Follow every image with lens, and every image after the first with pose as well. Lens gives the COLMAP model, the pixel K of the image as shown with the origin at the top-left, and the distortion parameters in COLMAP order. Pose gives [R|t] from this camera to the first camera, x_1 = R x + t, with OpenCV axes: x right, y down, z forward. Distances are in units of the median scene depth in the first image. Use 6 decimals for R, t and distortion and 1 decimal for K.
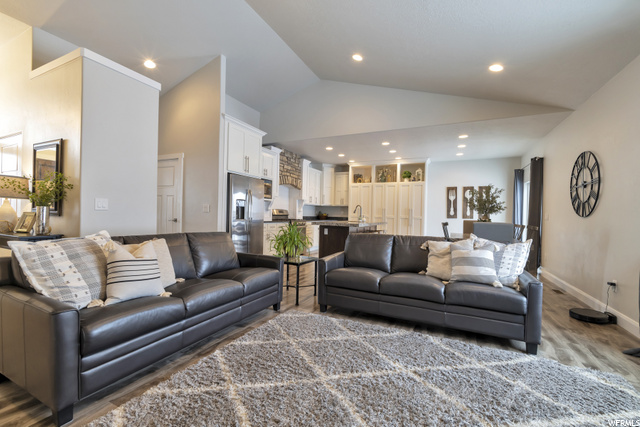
lens RADIAL K [[273.1, 0, 320.0], [0, 273.1, 213.5], [0, 0, 1]] dist [-0.001049, -0.000125]
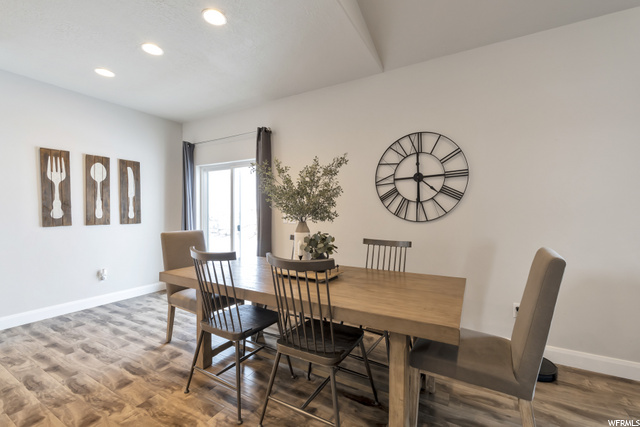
lens RADIAL K [[273.1, 0, 320.0], [0, 273.1, 213.5], [0, 0, 1]] dist [-0.001049, -0.000125]
pose [[0.069142, -0.025743, 0.997275, 0.101130], [-0.000061, 0.999667, 0.025809, -0.012023], [-0.997607, -0.001846, 0.069118, 0.576385]]
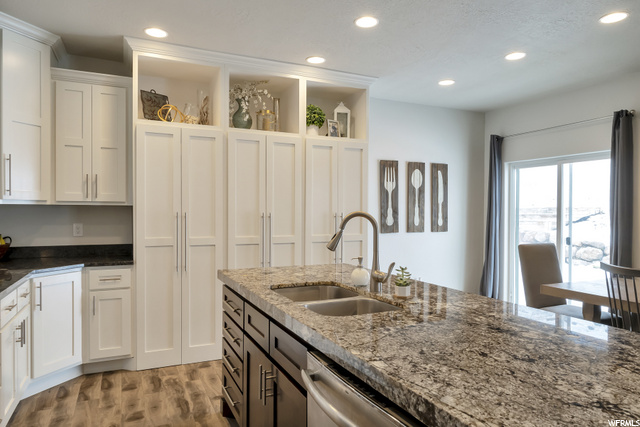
lens RADIAL K [[420.4, 0, 320.0], [0, 420.4, 213.5], [0, 0, 1]] dist [-0.004074, -0.001821]
pose [[0.636733, -0.023389, 0.770729, -0.103790], [0.009857, 0.999705, 0.022195, -0.028951], [-0.771021, -0.006536, 0.636776, 0.658908]]
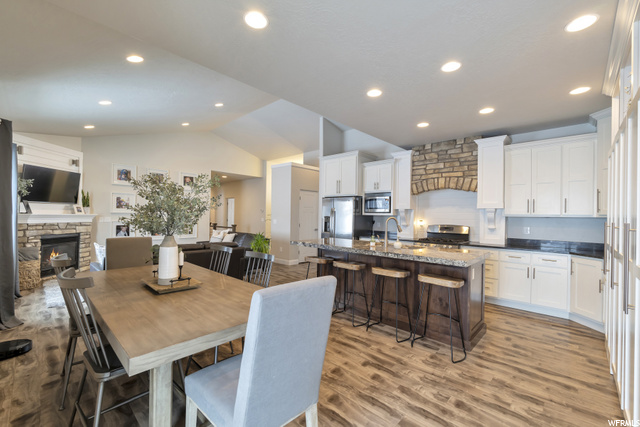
lens RADIAL K [[273.1, 0, 320.0], [0, 273.1, 213.5], [0, 0, 1]] dist [-0.001049, -0.000125]
pose [[-0.303532, -0.039688, -0.951994, 0.580567], [-0.023946, 0.999134, -0.034018, -0.012321], [0.952520, 0.012471, -0.304220, 0.831905]]
